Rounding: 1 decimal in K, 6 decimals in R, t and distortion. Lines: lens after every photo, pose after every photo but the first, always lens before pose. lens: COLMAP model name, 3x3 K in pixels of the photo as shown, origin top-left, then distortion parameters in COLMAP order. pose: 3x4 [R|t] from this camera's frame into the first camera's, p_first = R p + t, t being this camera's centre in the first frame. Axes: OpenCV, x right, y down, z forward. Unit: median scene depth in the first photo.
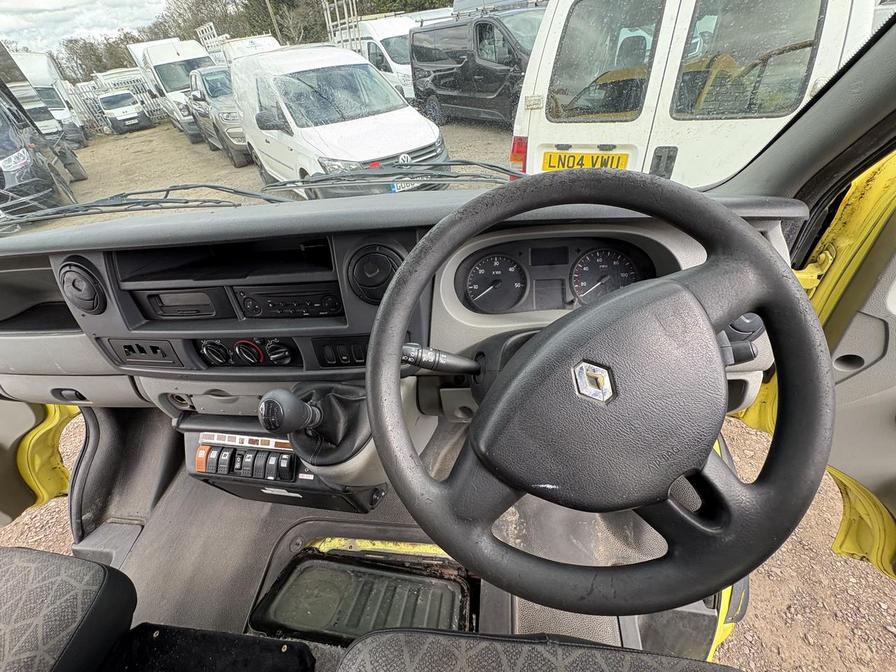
lens RADIAL K [[356.0, 0, 448.8], [0, 356.0, 336.1], [0, 0, 1]] dist [0.000693, 0.000158]
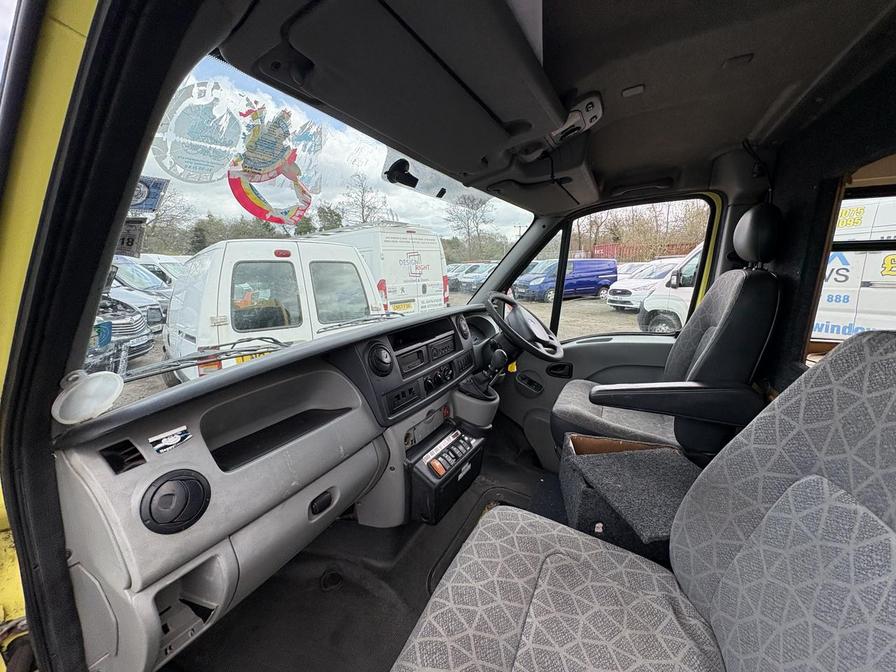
lens RADIAL K [[356.0, 0, 448.8], [0, 356.0, 336.1], [0, 0, 1]] dist [0.000693, 0.000158]
pose [[0.346293, -0.062038, 0.936073, -2.043995], [0.588554, 0.791382, -0.165282, 0.190568], [-0.730537, 0.608166, 0.310563, 0.199879]]
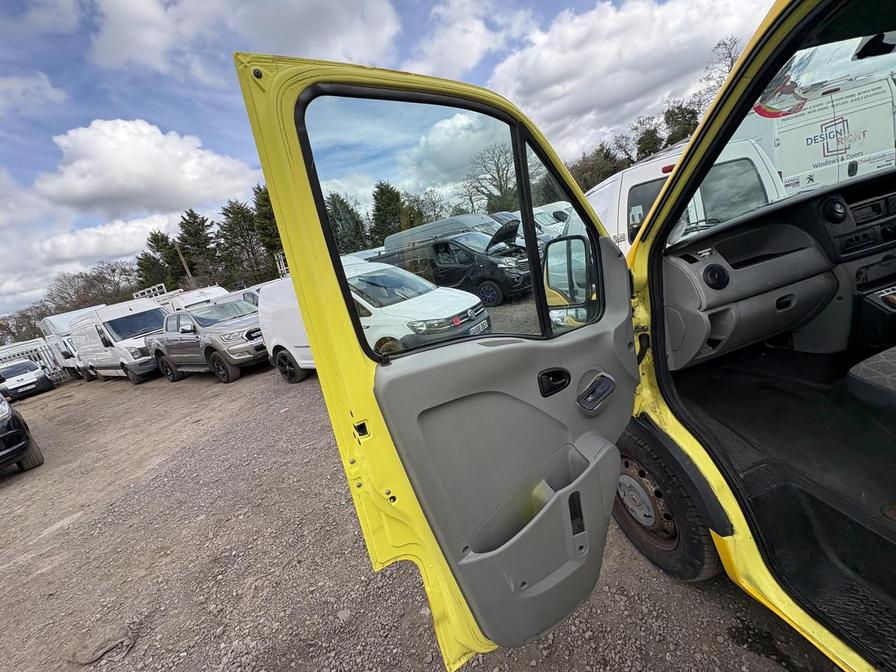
lens RADIAL K [[356.0, 0, 448.8], [0, 356.0, 336.1], [0, 0, 1]] dist [0.000693, 0.000158]
pose [[0.935398, -0.190285, 0.298031, -3.285795], [0.313088, 0.837431, -0.447978, 0.592375], [-0.164337, 0.512348, 0.842908, 0.010925]]
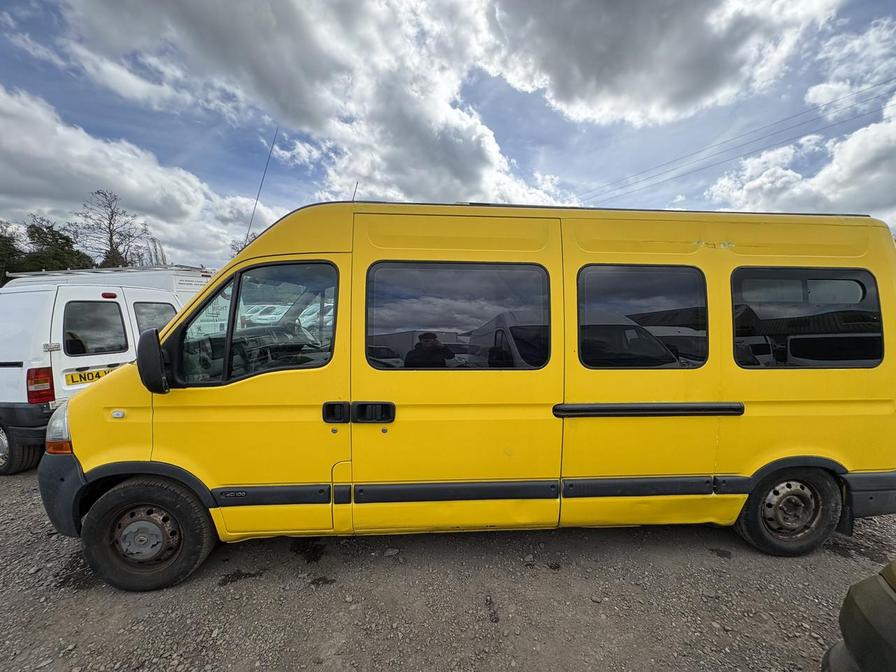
lens RADIAL K [[357.7, 0, 448.0], [0, 357.7, 336.0], [0, 0, 1]] dist [-0.001794, -0.000257]
pose [[-0.179447, 0.047874, 0.982602, -5.061580], [0.653948, 0.751996, 0.082789, 0.968271], [-0.734949, 0.657427, -0.166251, -0.133053]]
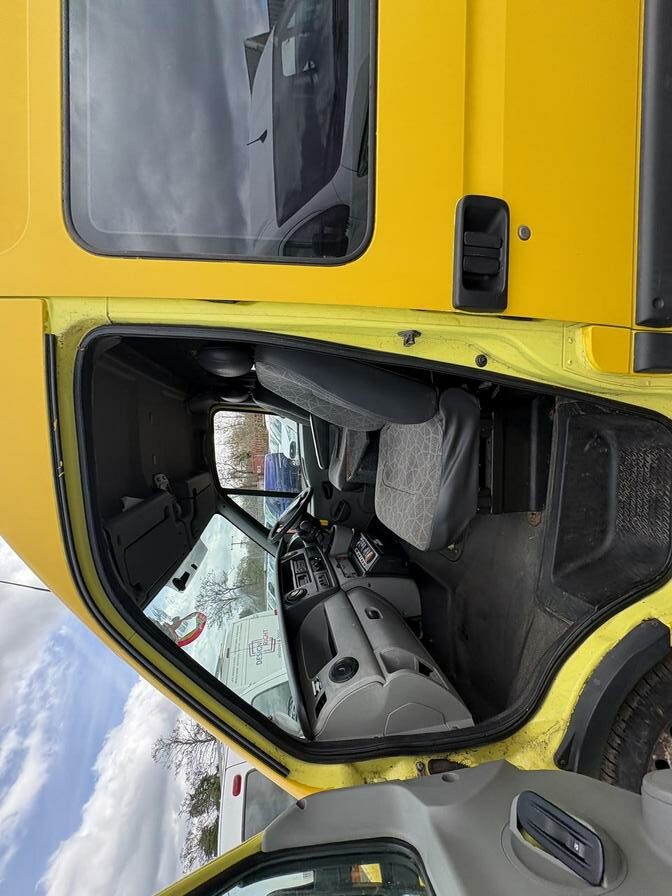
lens RADIAL K [[356.0, 0, 336.9], [0, 356.0, 448.5], [0, 0, 1]] dist [0.000693, 0.000158]
pose [[-0.055046, 0.091569, 0.994276, -3.058817], [0.749217, -0.654462, 0.101752, 0.417246], [0.660034, 0.750529, -0.032579, 0.434916]]
